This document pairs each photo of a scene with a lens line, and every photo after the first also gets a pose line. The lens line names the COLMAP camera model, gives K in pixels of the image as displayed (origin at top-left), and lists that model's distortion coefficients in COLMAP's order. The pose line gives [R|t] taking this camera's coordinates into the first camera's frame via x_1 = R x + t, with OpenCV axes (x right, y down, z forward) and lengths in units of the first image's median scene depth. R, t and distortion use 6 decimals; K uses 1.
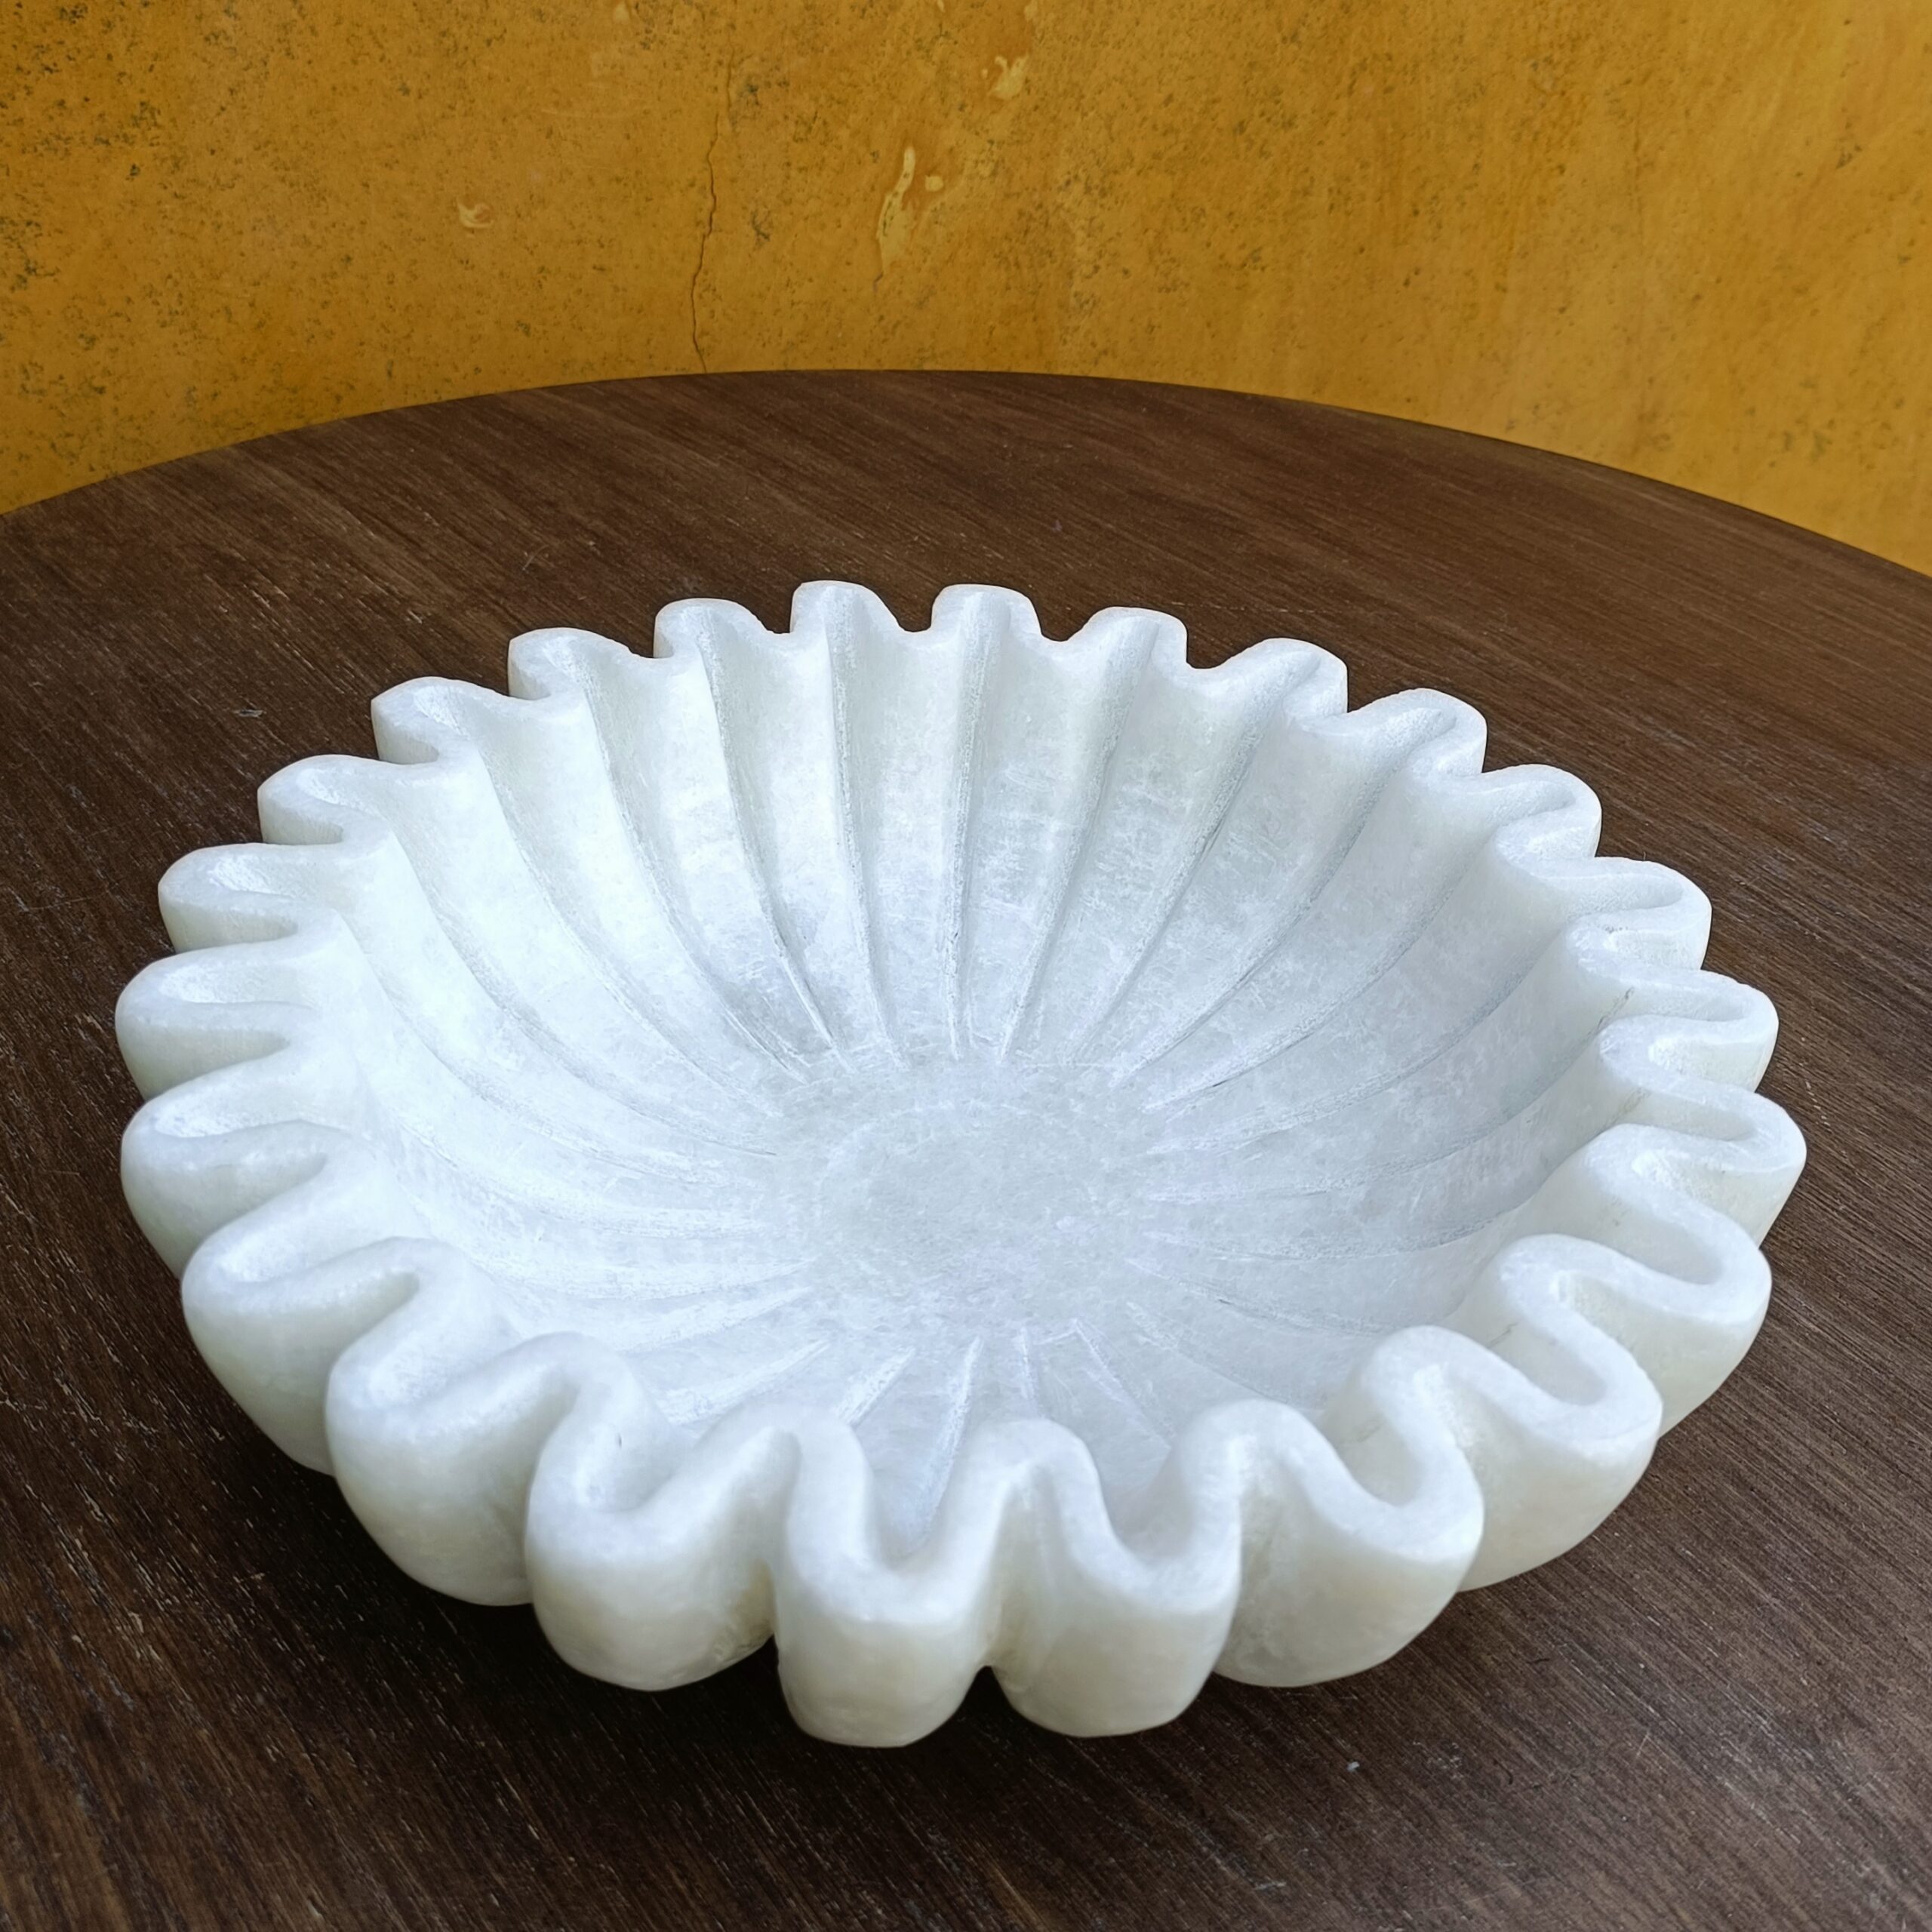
lens RADIAL K [[2182.2, 0, 1041.5], [0, 2182.2, 1085.1], [0, 0, 1]] dist [0.033745, 0.002475]
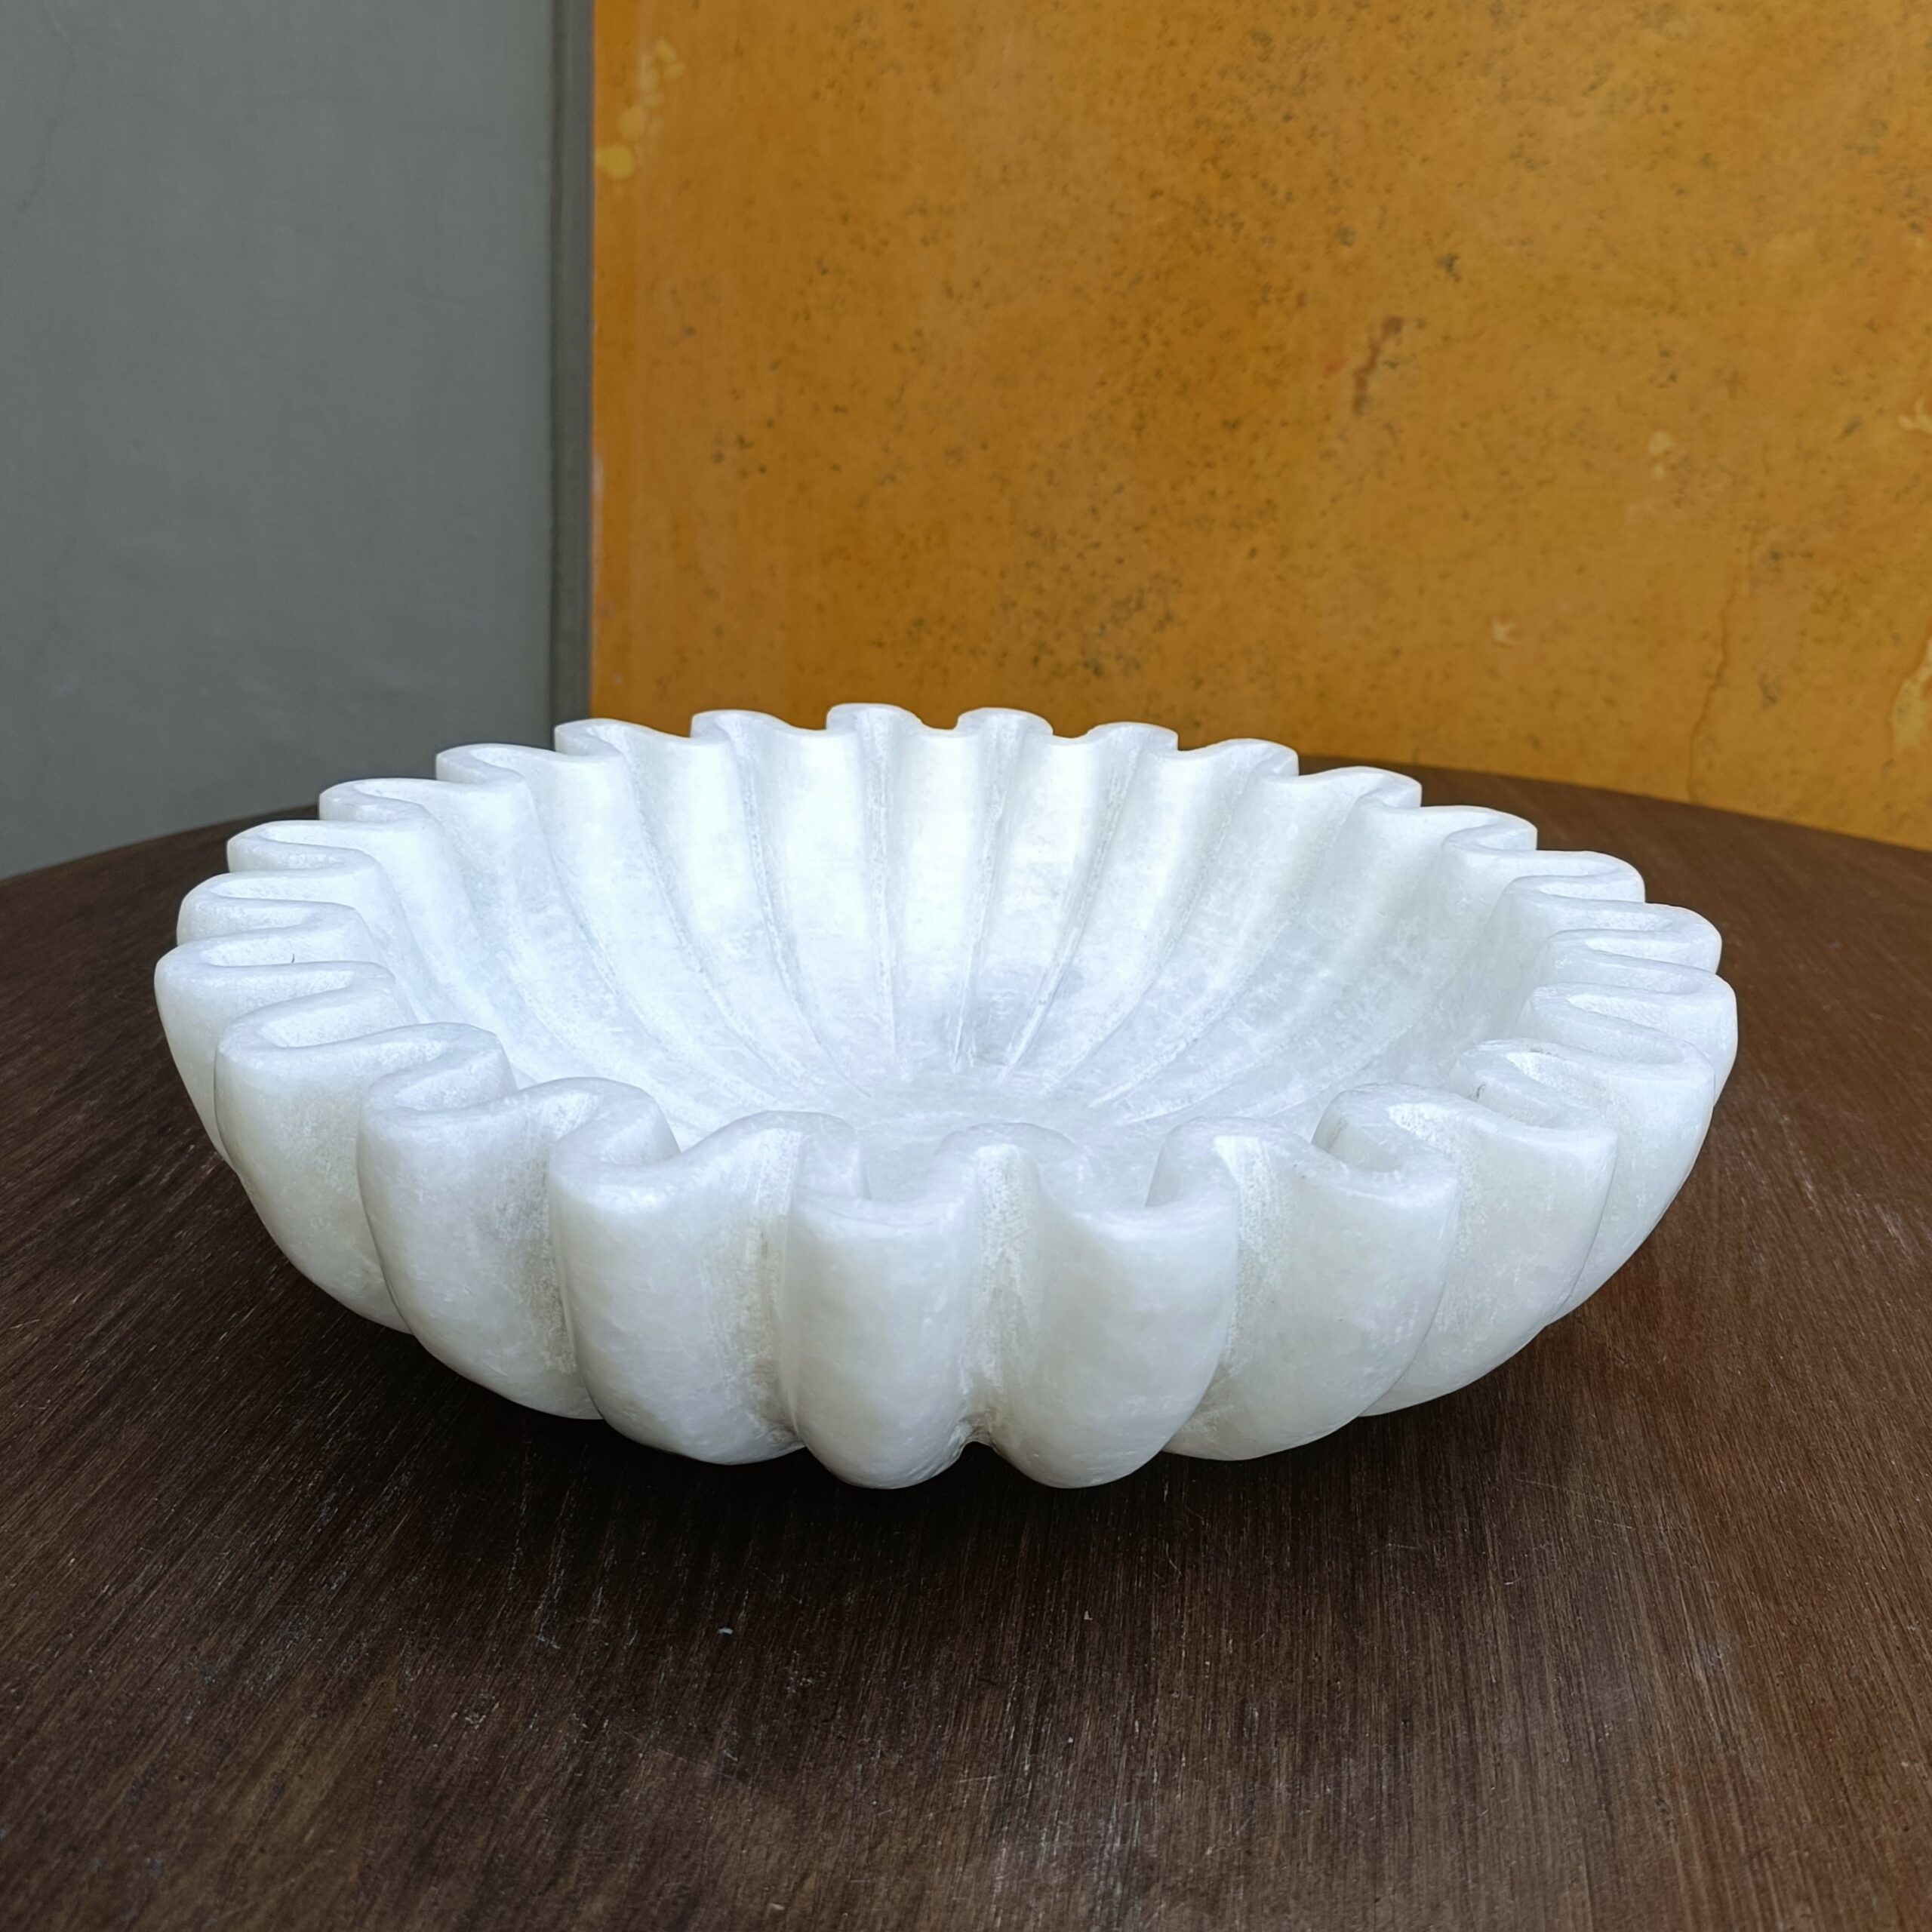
lens RADIAL K [[2182.2, 0, 1041.5], [0, 2182.2, 1085.1], [0, 0, 1]] dist [0.033745, 0.002475]
pose [[0.705939, 0.250008, -0.662681, 0.608393], [-0.451688, 0.879590, -0.149332, 0.138792], [0.545553, 0.404745, 0.733862, 0.218295]]
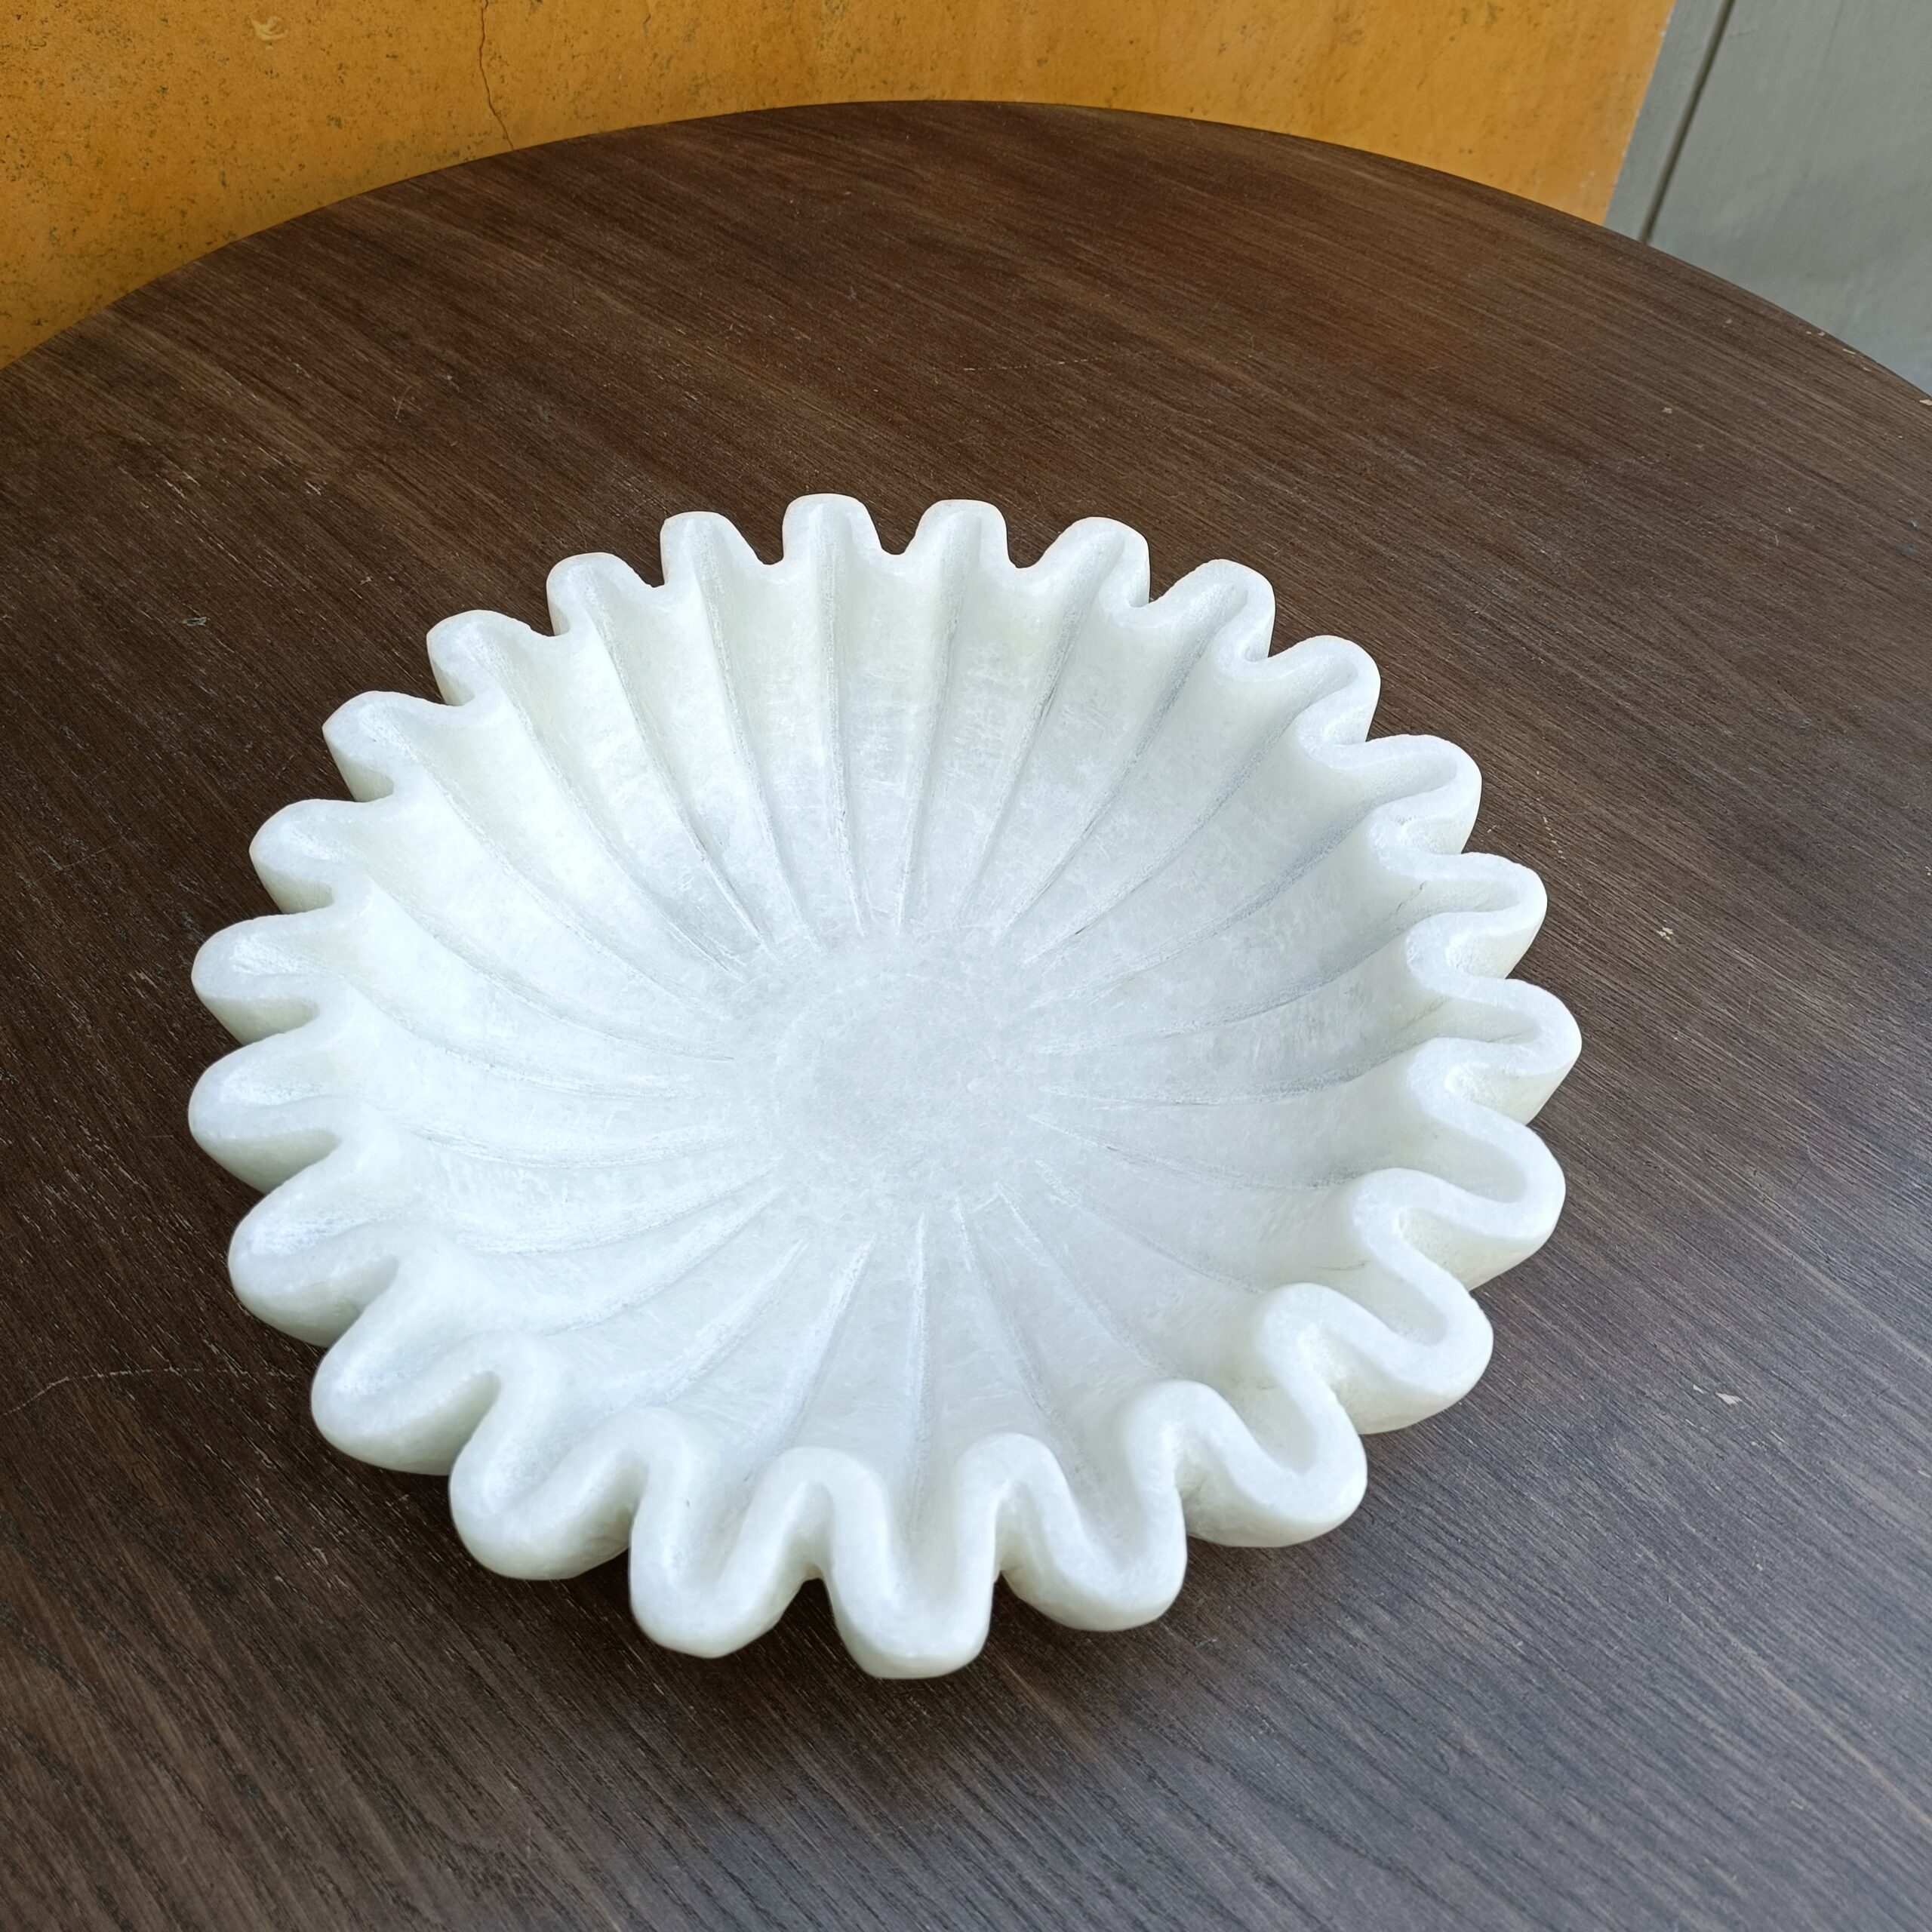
lens RADIAL K [[1691.8, 0, 923.1], [0, 1691.8, 962.7], [0, 0, 1]] dist [0.025784, 0.012498]
pose [[0.990963, -0.133831, 0.009025, -0.015799], [0.125947, 0.951513, 0.280642, -0.250629], [-0.046146, -0.276969, 0.959770, 0.086487]]
